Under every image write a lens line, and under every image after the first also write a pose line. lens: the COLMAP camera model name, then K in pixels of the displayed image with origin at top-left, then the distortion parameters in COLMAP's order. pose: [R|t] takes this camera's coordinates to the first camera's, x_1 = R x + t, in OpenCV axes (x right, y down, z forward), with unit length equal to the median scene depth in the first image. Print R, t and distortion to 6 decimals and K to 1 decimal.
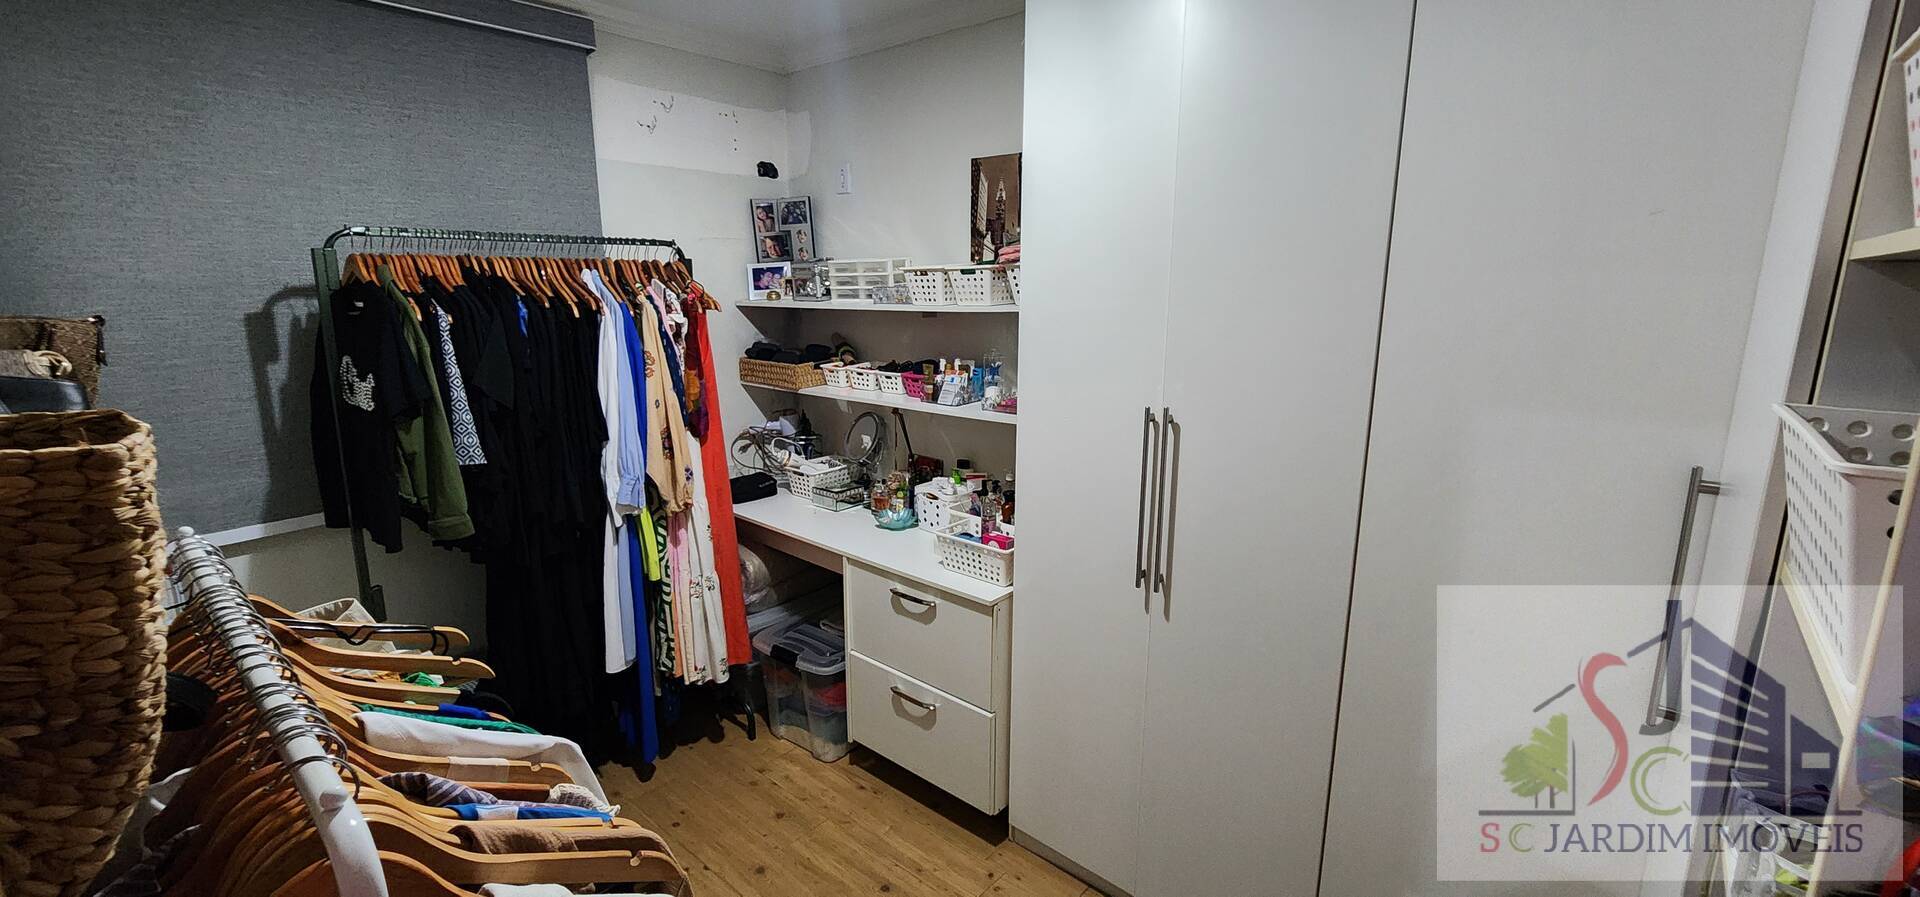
lens RADIAL K [[768.2, 0, 965.0], [0, 768.2, 440.1], [0, 0, 1]] dist [-0.008934, 0.000086]
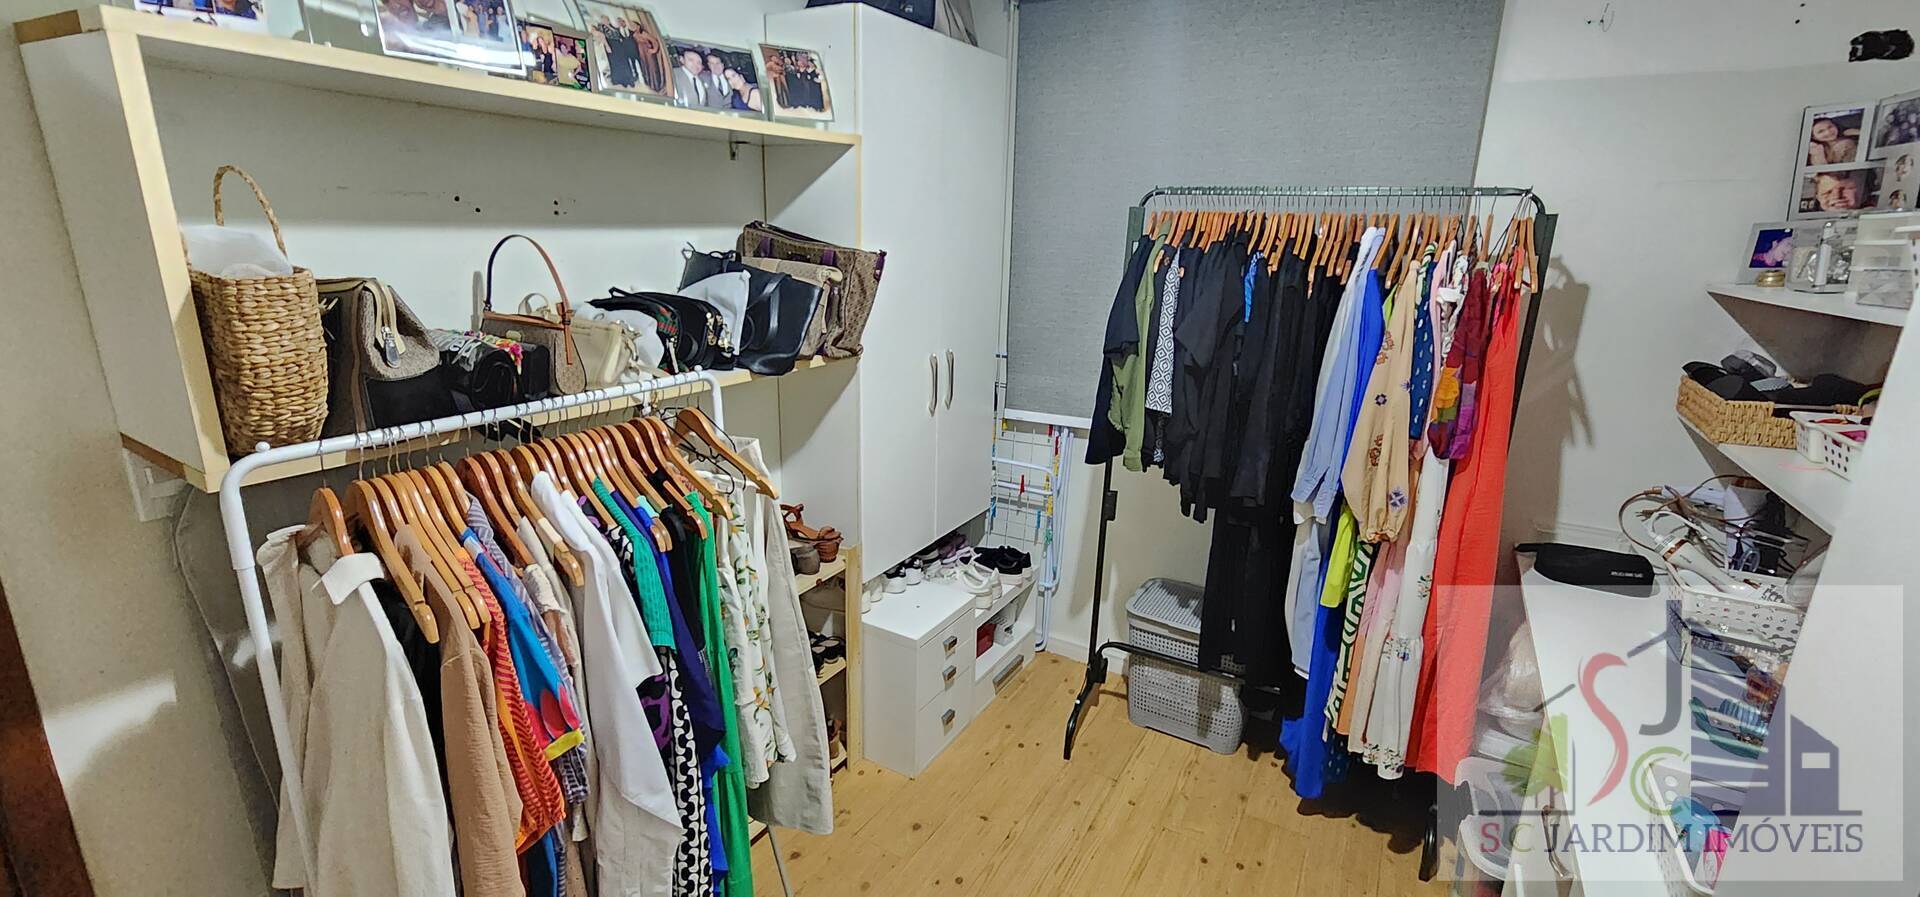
lens RADIAL K [[792.0, 0, 960.0], [0, 792.0, 438.4], [0, 0, 1]] dist [-0.009986, 0.003031]
pose [[0.165138, 0.255663, -0.952558, 0.274287], [-0.221098, 0.950833, 0.216870, -0.079216], [0.961169, 0.174795, 0.213545, 0.366803]]
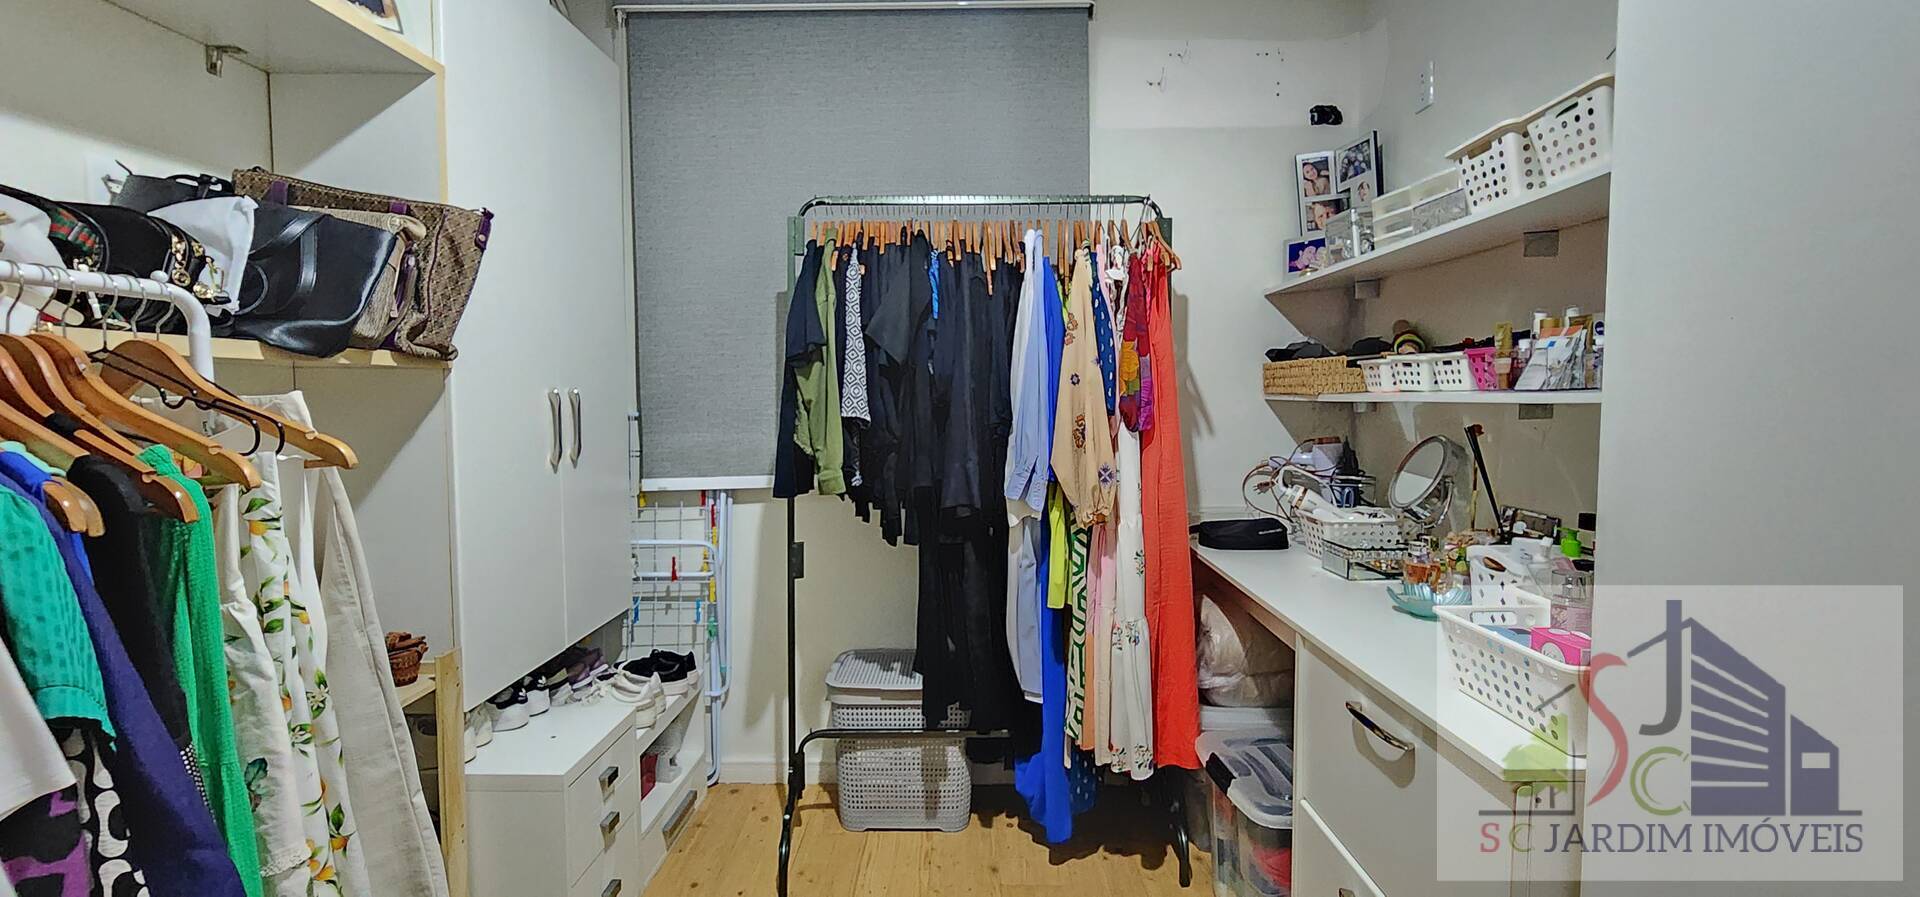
lens RADIAL K [[792.0, 0, 960.0], [0, 792.0, 438.4], [0, 0, 1]] dist [-0.009986, 0.003031]
pose [[0.639288, 0.033432, -0.768241, 0.136273], [-0.147002, 0.985943, -0.079422, 0.083795], [0.754786, 0.163706, 0.635215, 0.350840]]
